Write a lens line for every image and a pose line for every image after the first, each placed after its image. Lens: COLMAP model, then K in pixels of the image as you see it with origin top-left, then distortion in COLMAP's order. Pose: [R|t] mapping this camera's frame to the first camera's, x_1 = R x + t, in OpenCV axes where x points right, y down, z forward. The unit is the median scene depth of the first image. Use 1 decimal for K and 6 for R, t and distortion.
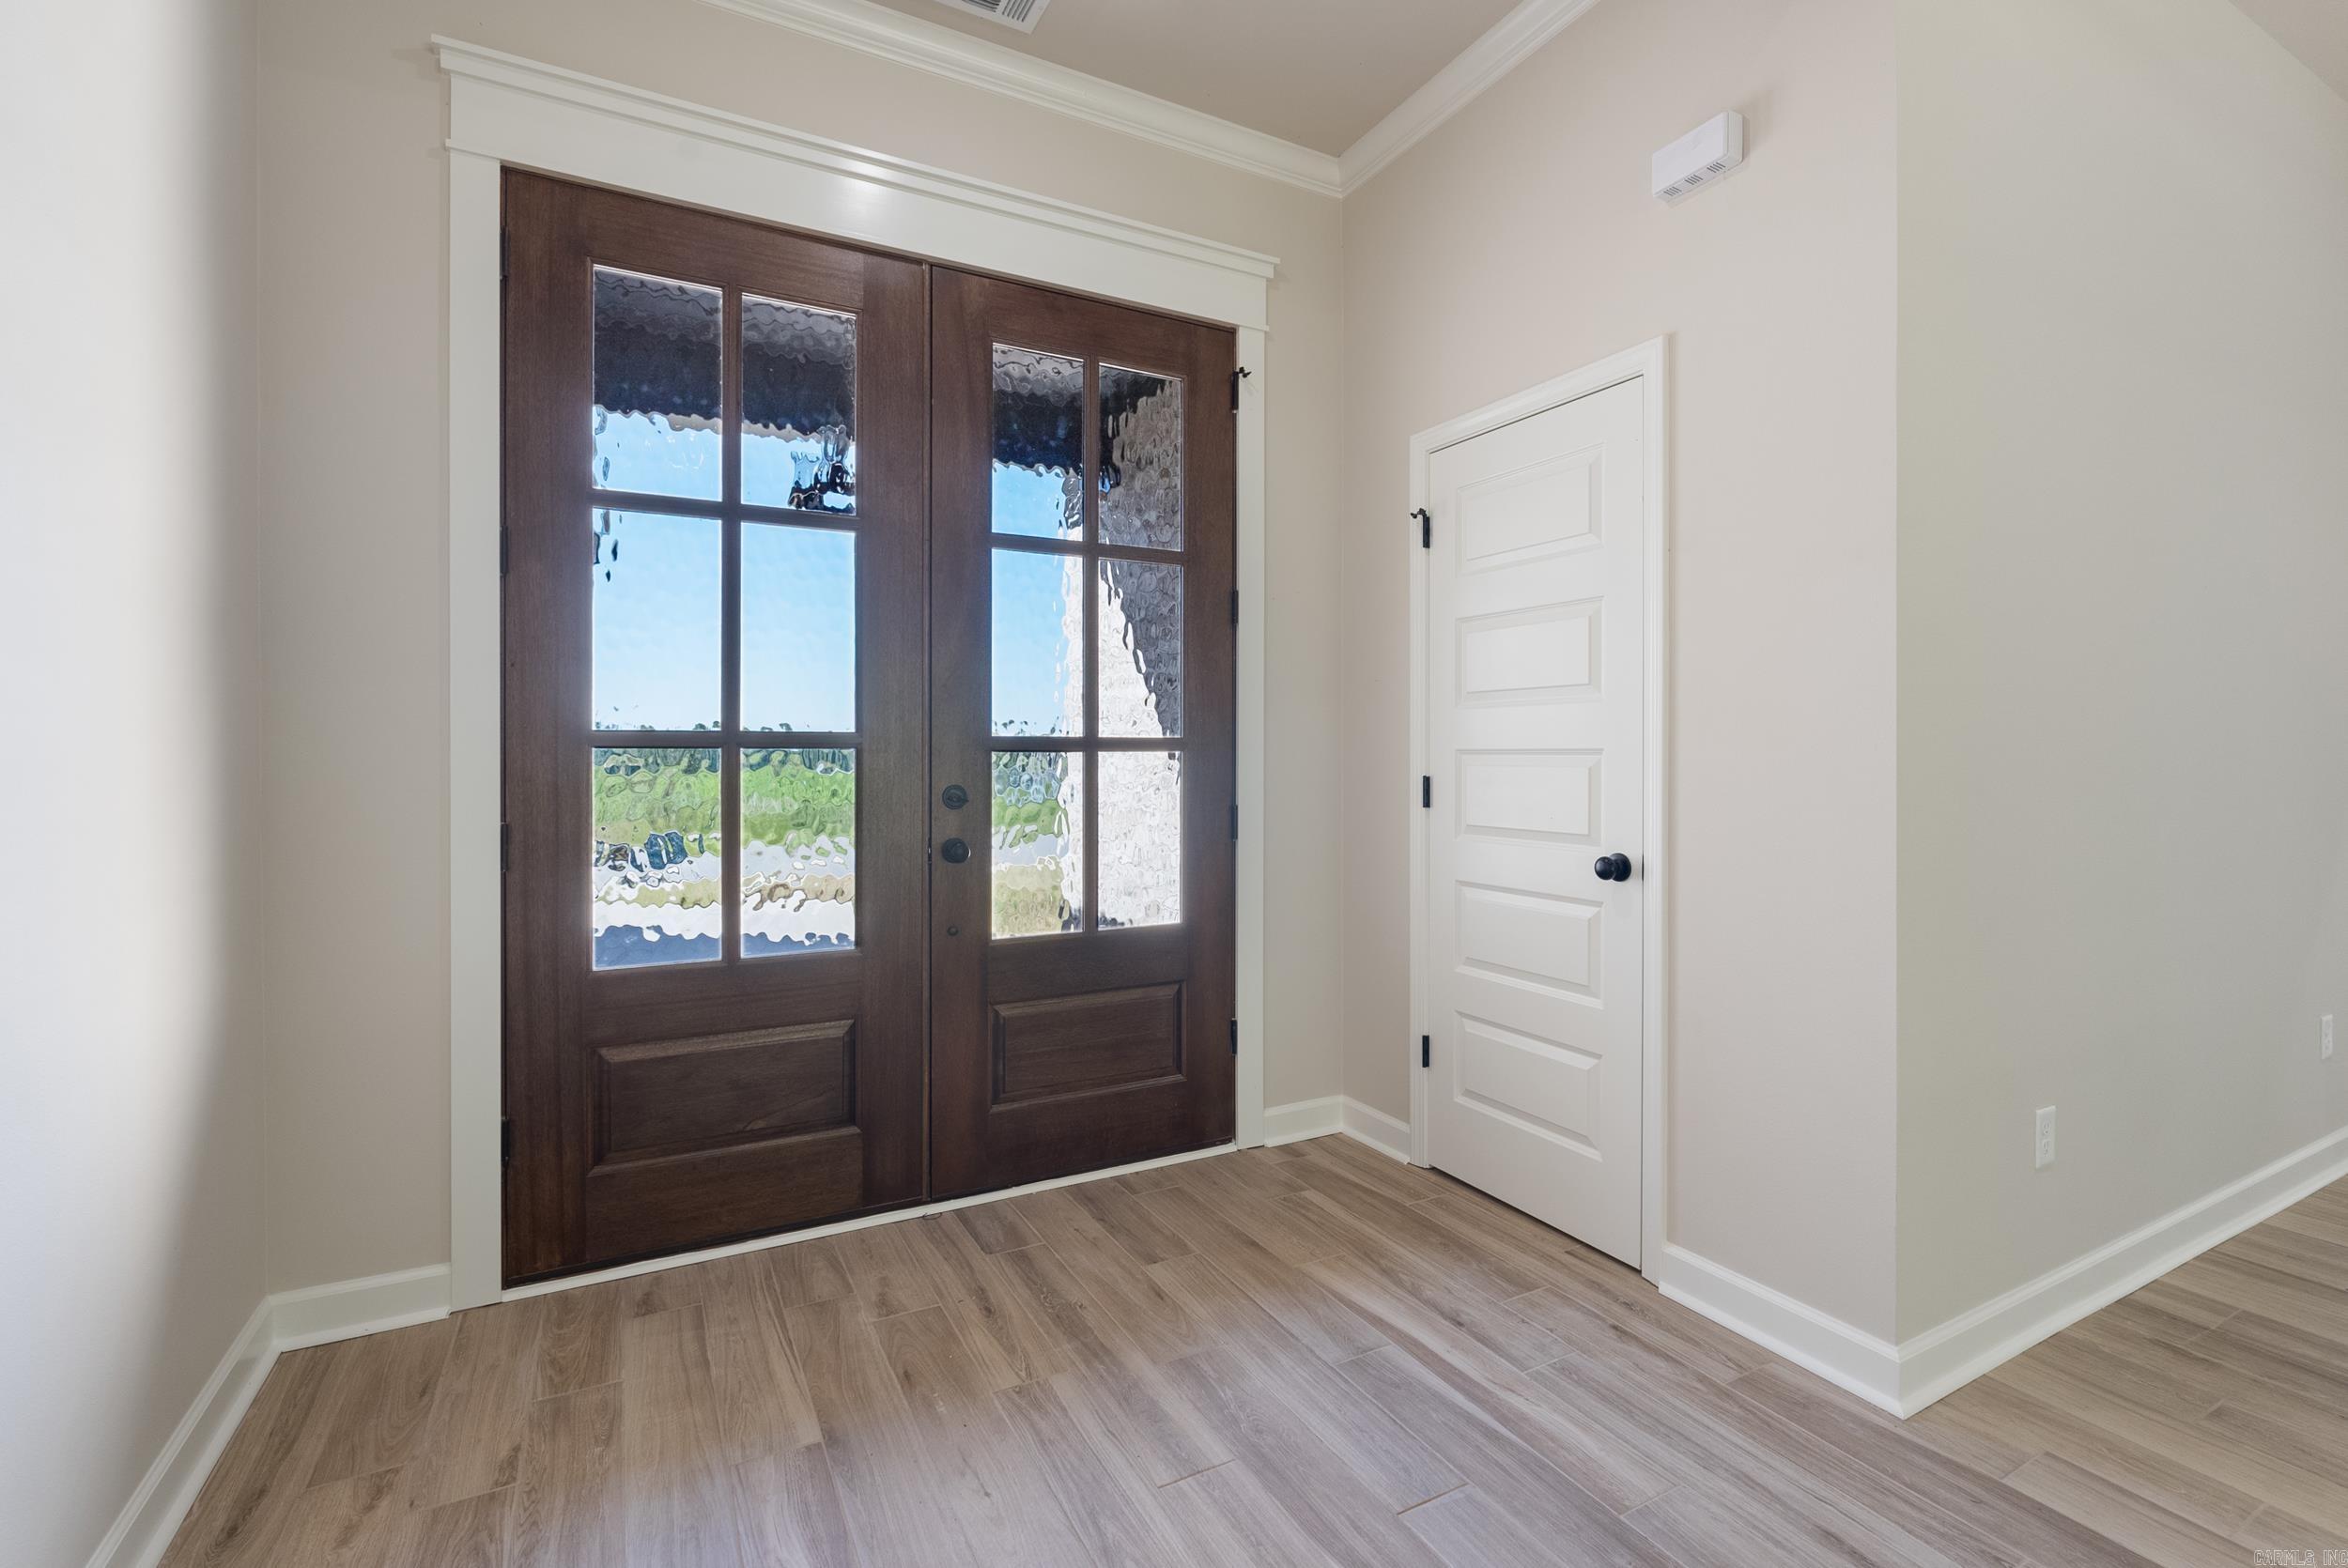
lens RADIAL K [[1045.7, 0, 1182.7], [0, 1045.7, 763.7], [0, 0, 1]] dist [-0.004764, -0.000363]
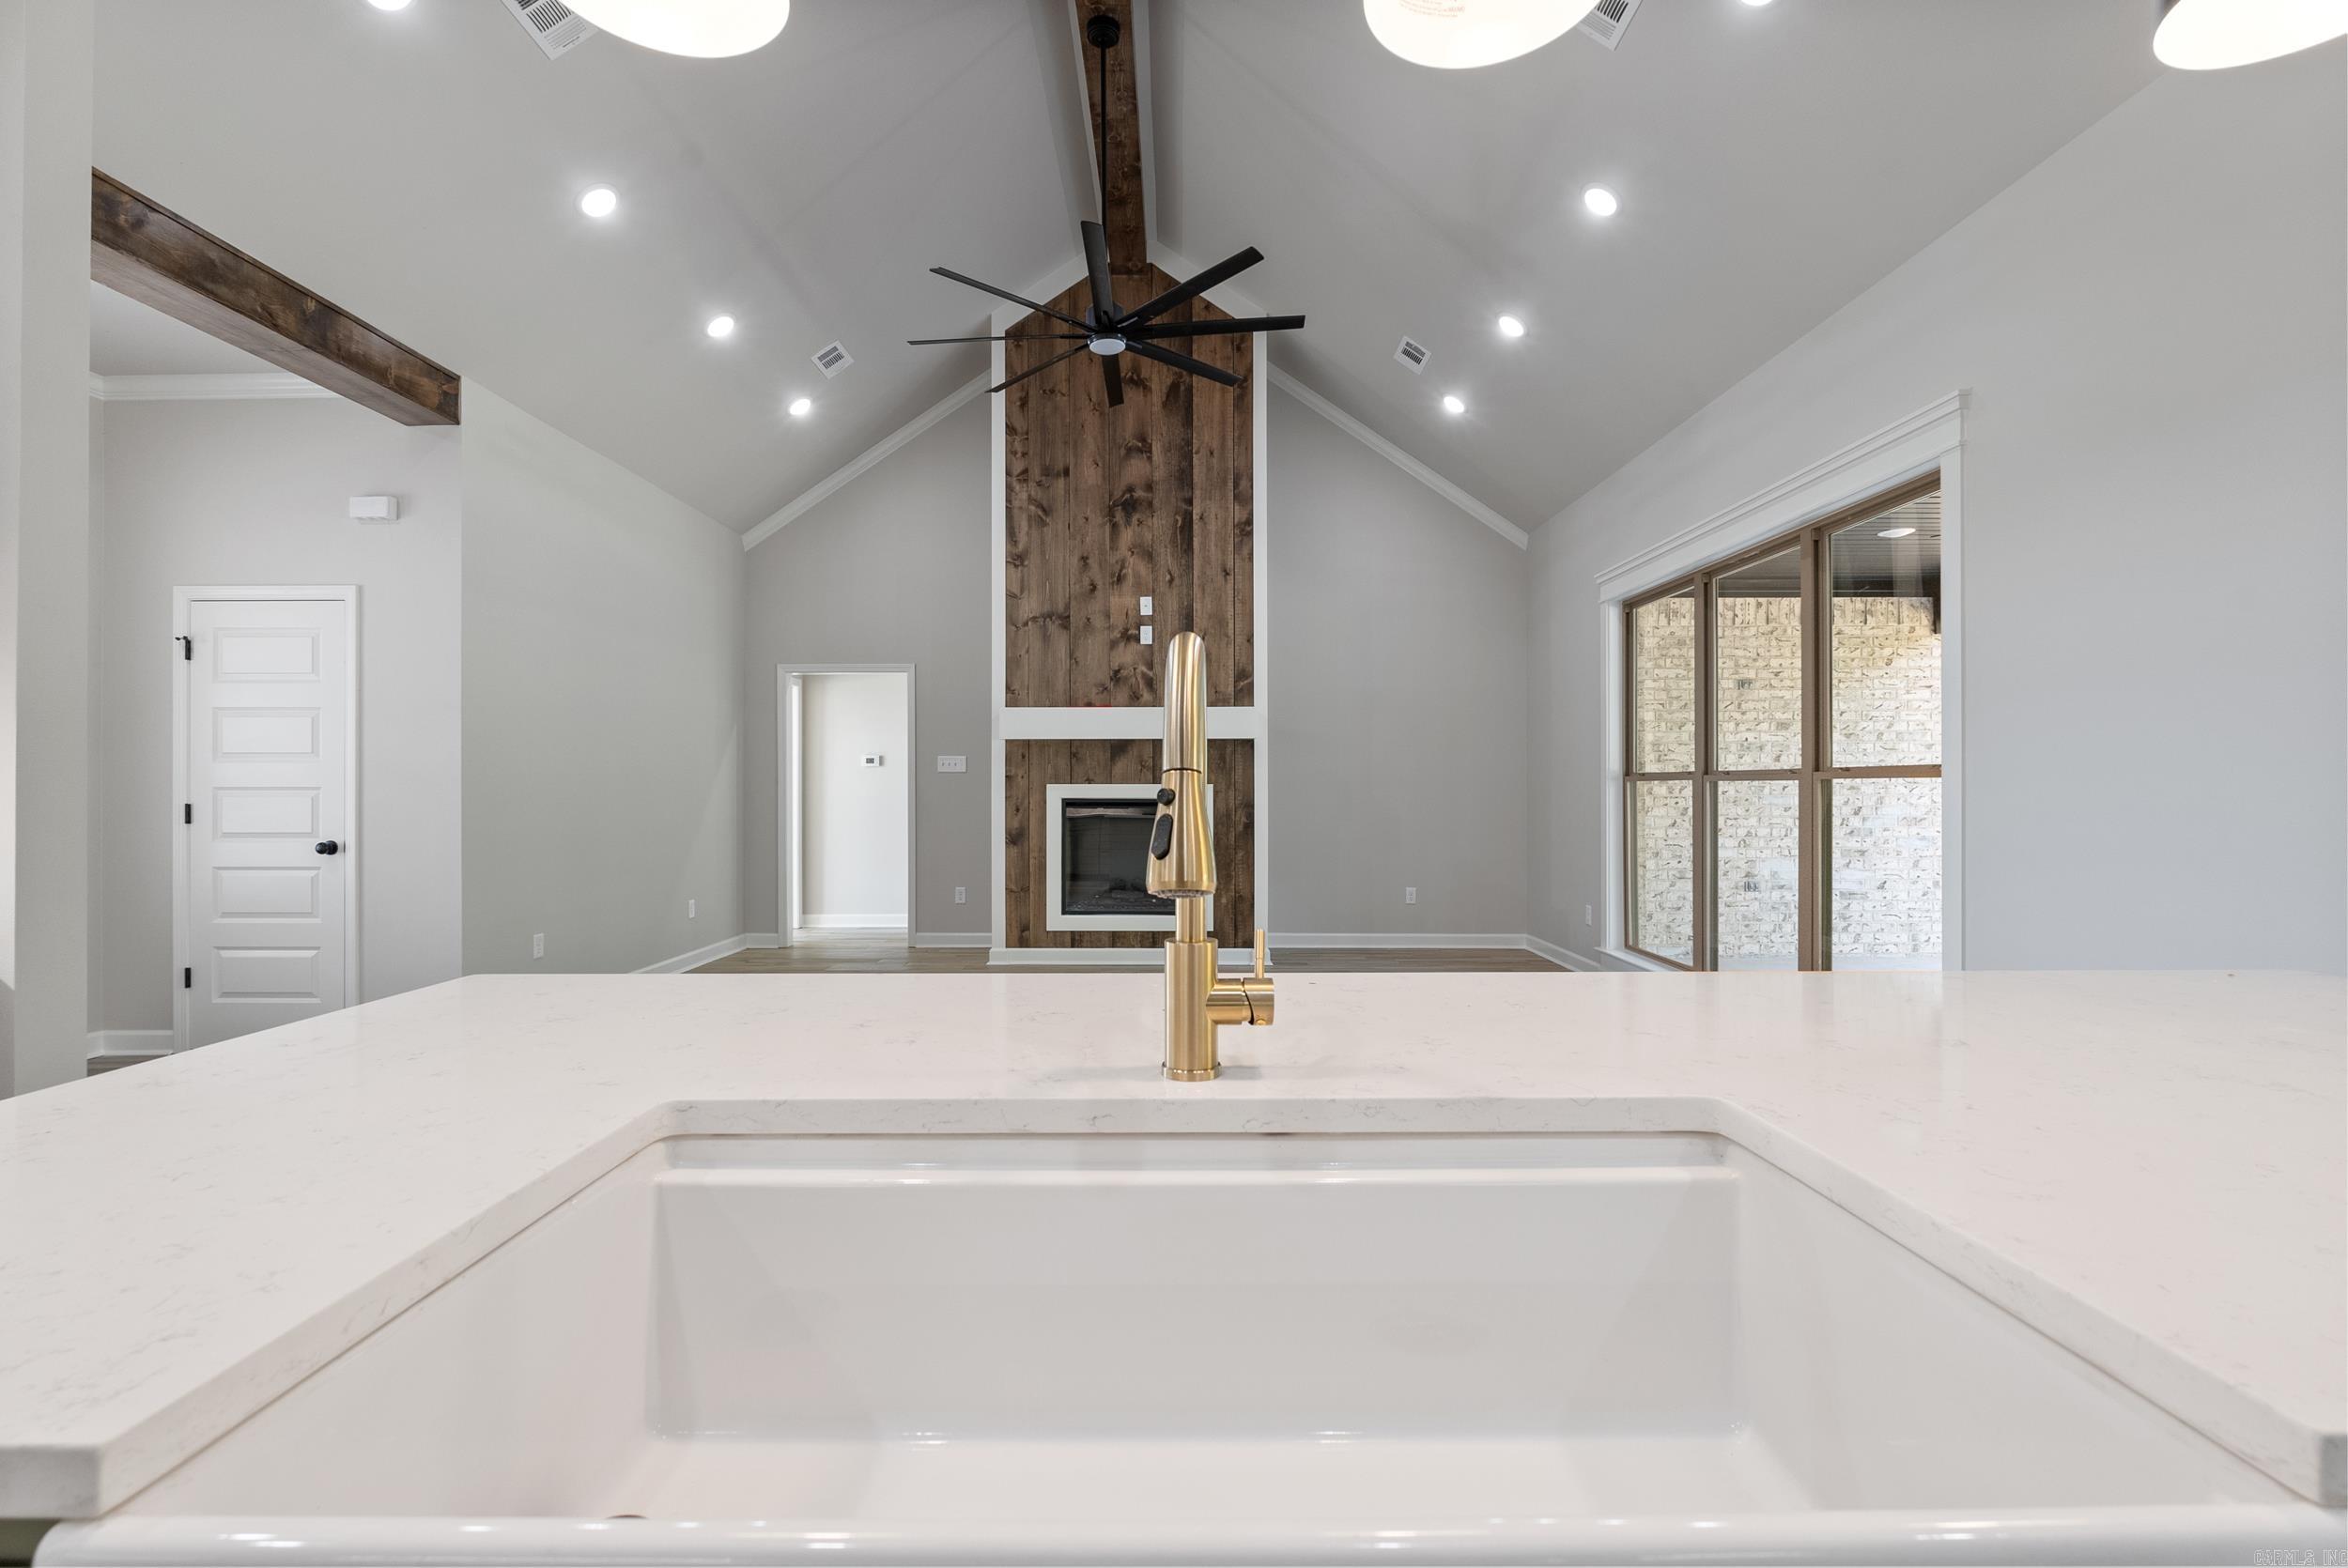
lens RADIAL K [[1032.2, 0, 1176.2], [0, 1032.2, 782.8], [0, 0, 1]] dist [-0.007433, 0.001035]
pose [[0.480233, 0.003599, 0.877133, -0.450552], [0.007857, 0.999934, -0.008404, 0.005538], [-0.877106, 0.010928, 0.480173, -1.160573]]
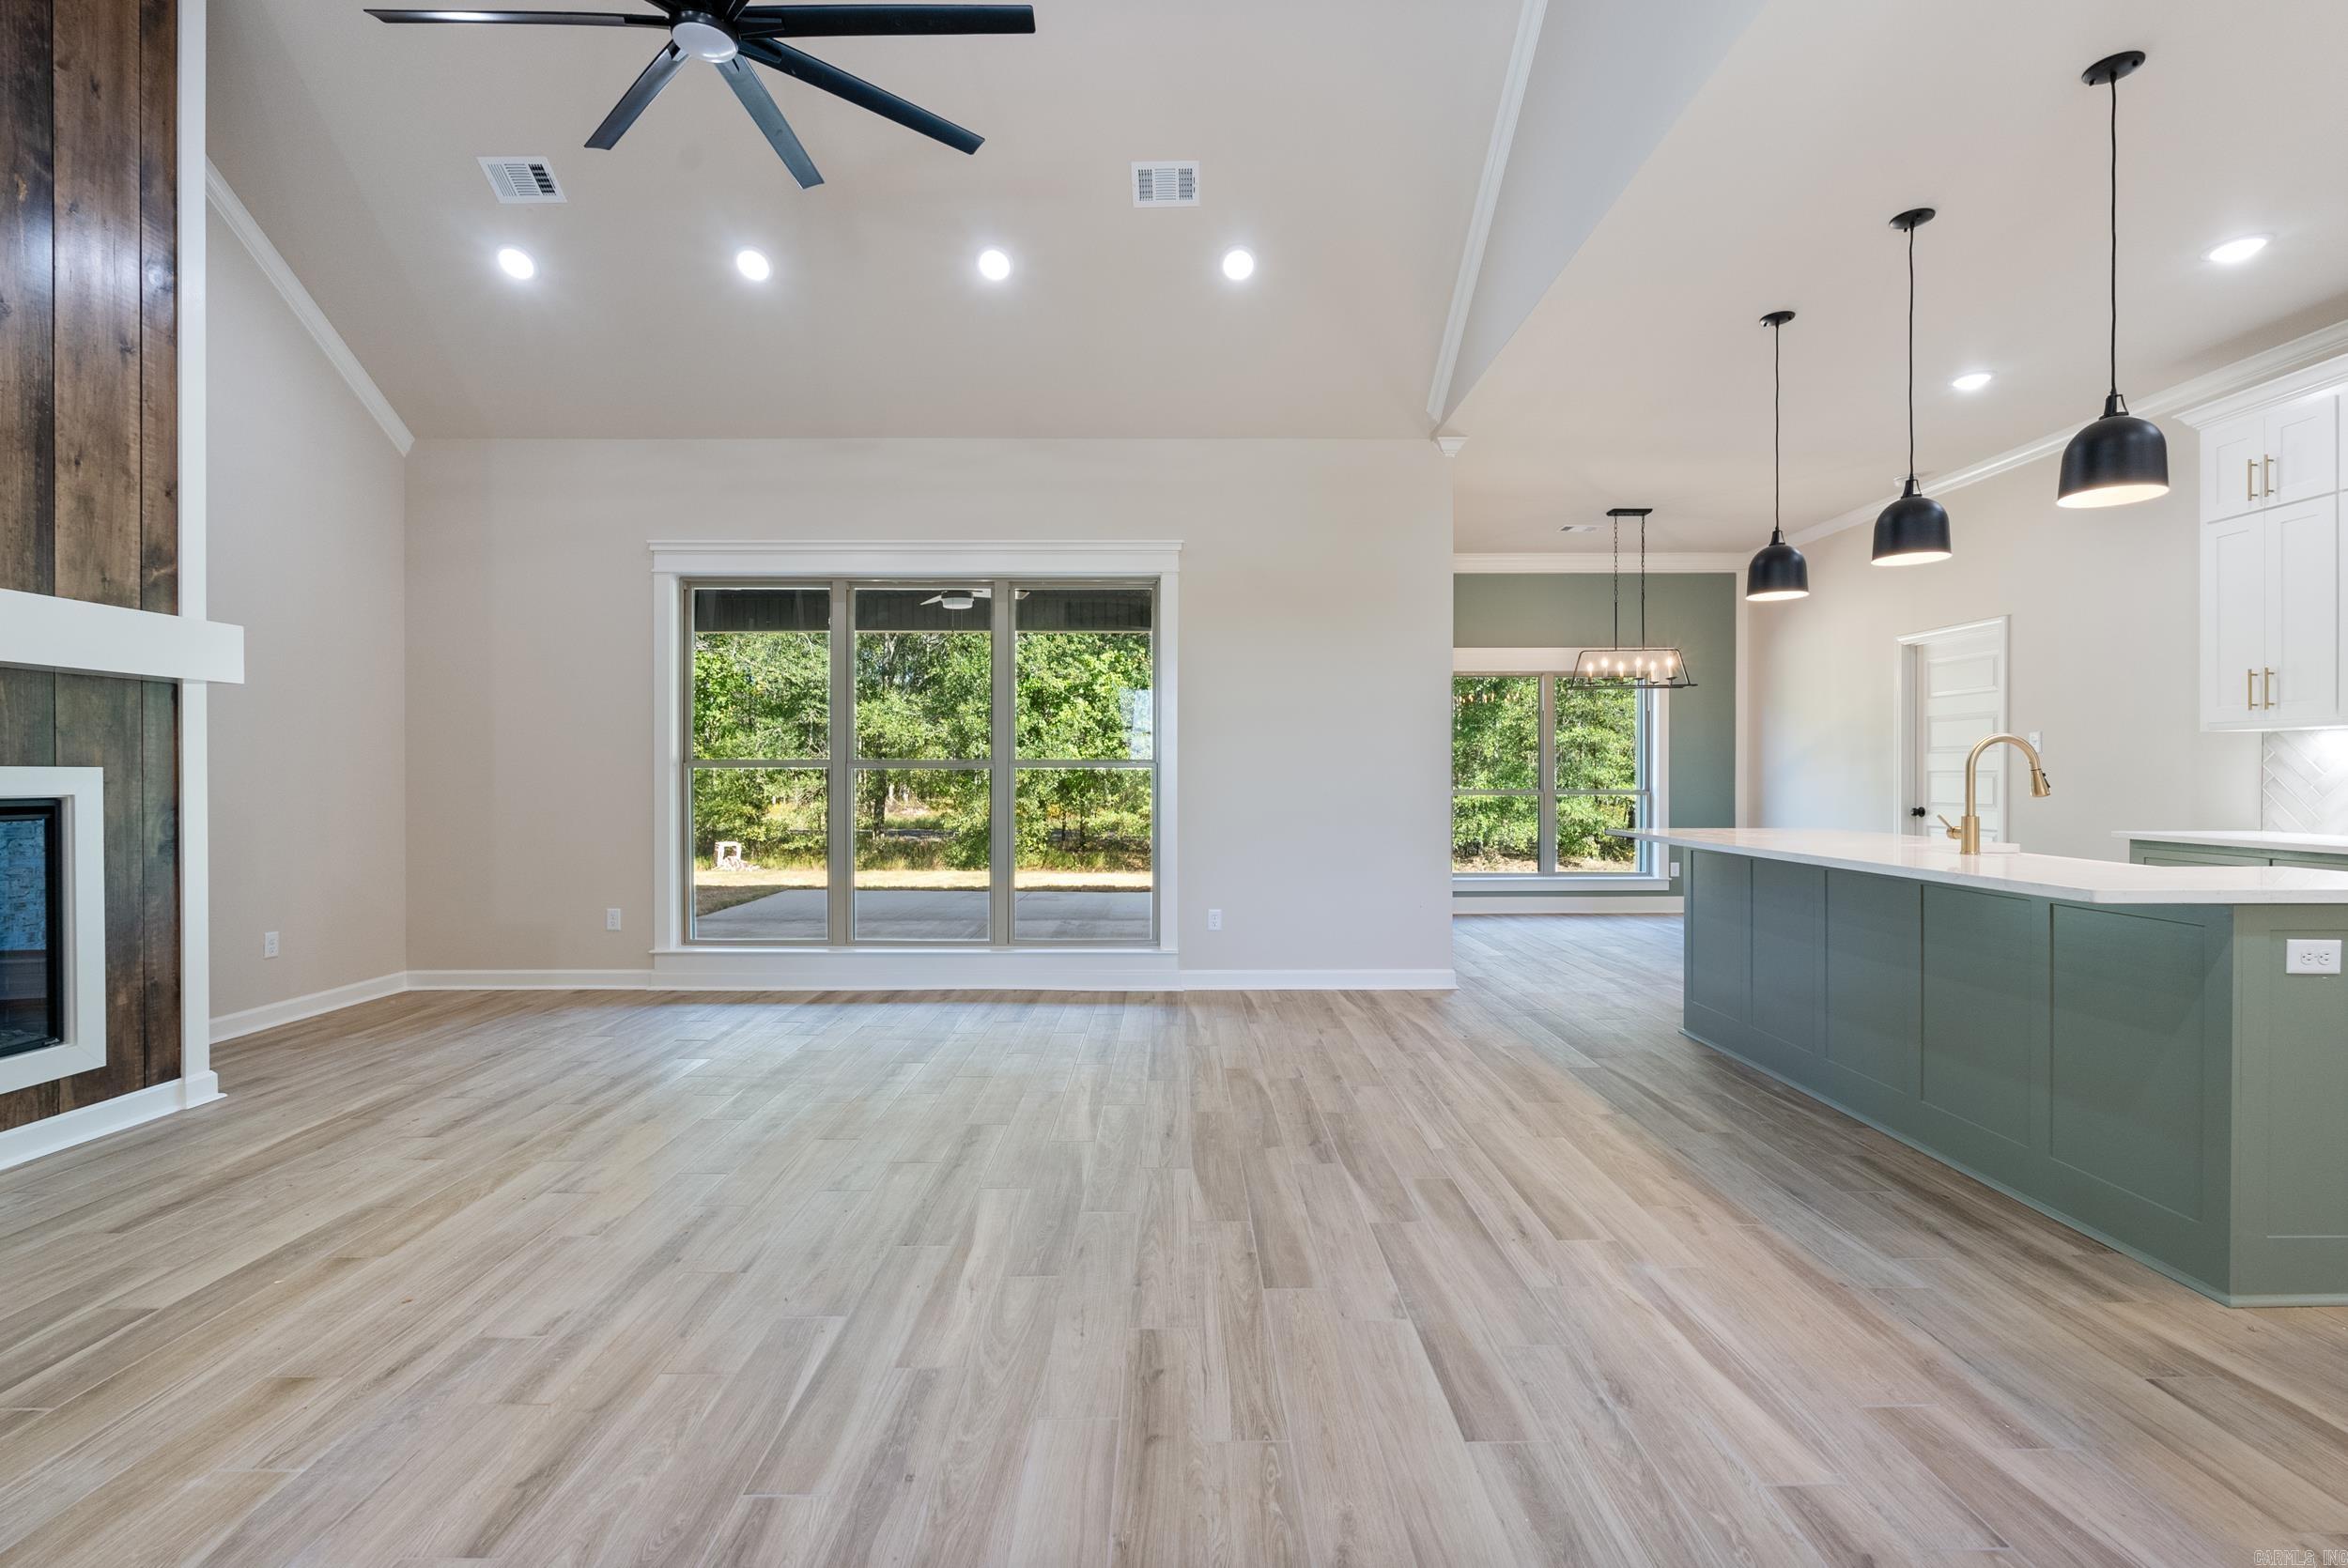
lens RADIAL K [[1033.5, 0, 1177.9], [0, 1033.5, 779.1], [0, 0, 1]] dist [-0.005687, 0.000483]
pose [[-0.881732, -0.001110, 0.471750, 0.090791], [0.004679, 0.999927, 0.011098, -0.004900], [-0.471728, 0.011992, -0.881663, 0.460374]]
